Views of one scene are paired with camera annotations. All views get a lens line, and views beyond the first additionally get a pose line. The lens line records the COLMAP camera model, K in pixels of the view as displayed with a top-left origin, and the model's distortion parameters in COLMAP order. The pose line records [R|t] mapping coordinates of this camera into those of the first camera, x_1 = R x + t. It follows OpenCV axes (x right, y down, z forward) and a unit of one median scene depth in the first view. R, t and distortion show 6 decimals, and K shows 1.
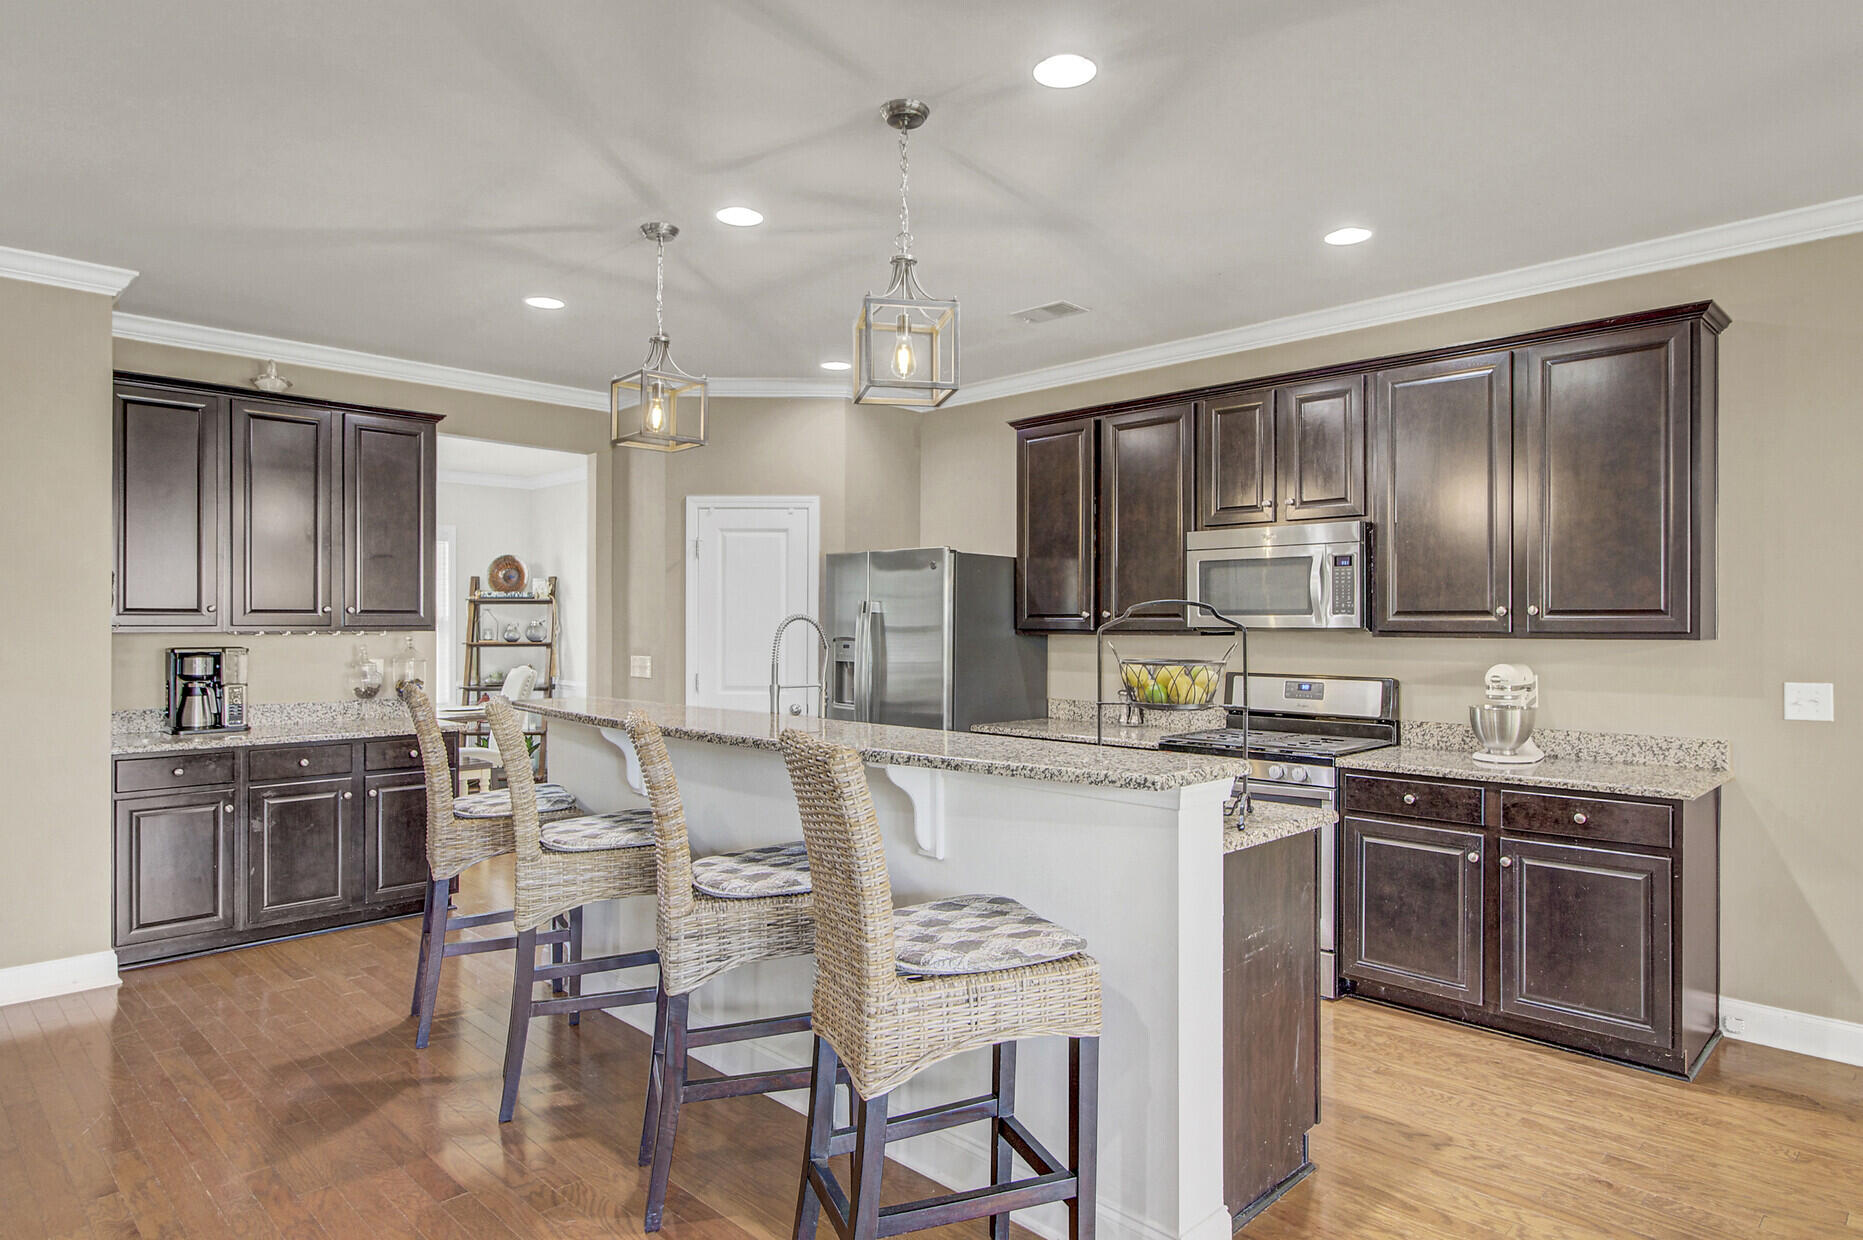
lens RADIAL K [[1085.2, 0, 929.8], [0, 1085.2, 625.7], [0, 0, 1]] dist [0.001532, -0.000984]
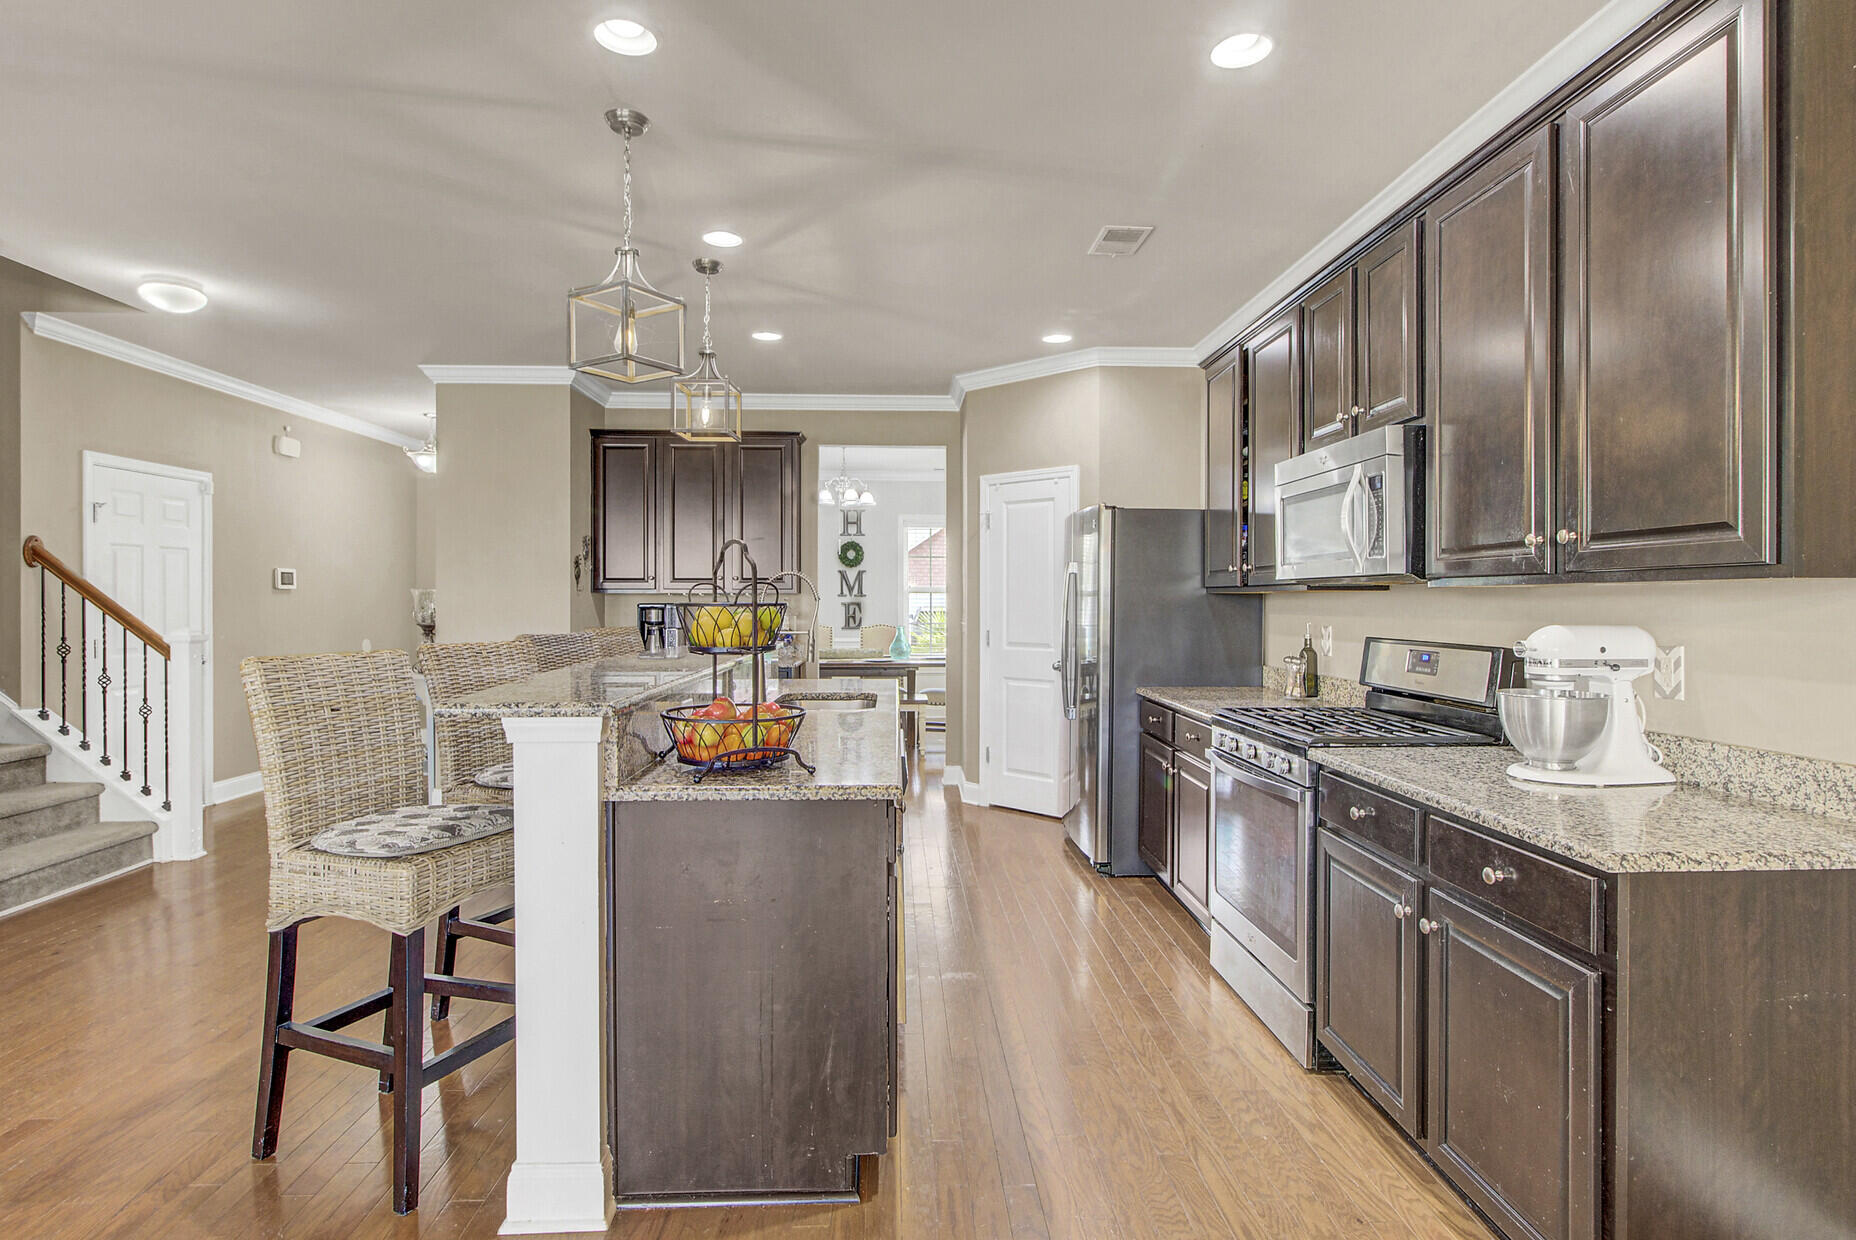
lens RADIAL K [[943.7, 0, 931.0], [0, 943.7, 606.2], [0, 0, 1]] dist [-0.001854, -0.000332]
pose [[0.731358, 0.002469, -0.681989, 0.639161], [0.000221, 0.999993, 0.003857, 0.022529], [0.681994, -0.002971, 0.731352, 0.356926]]
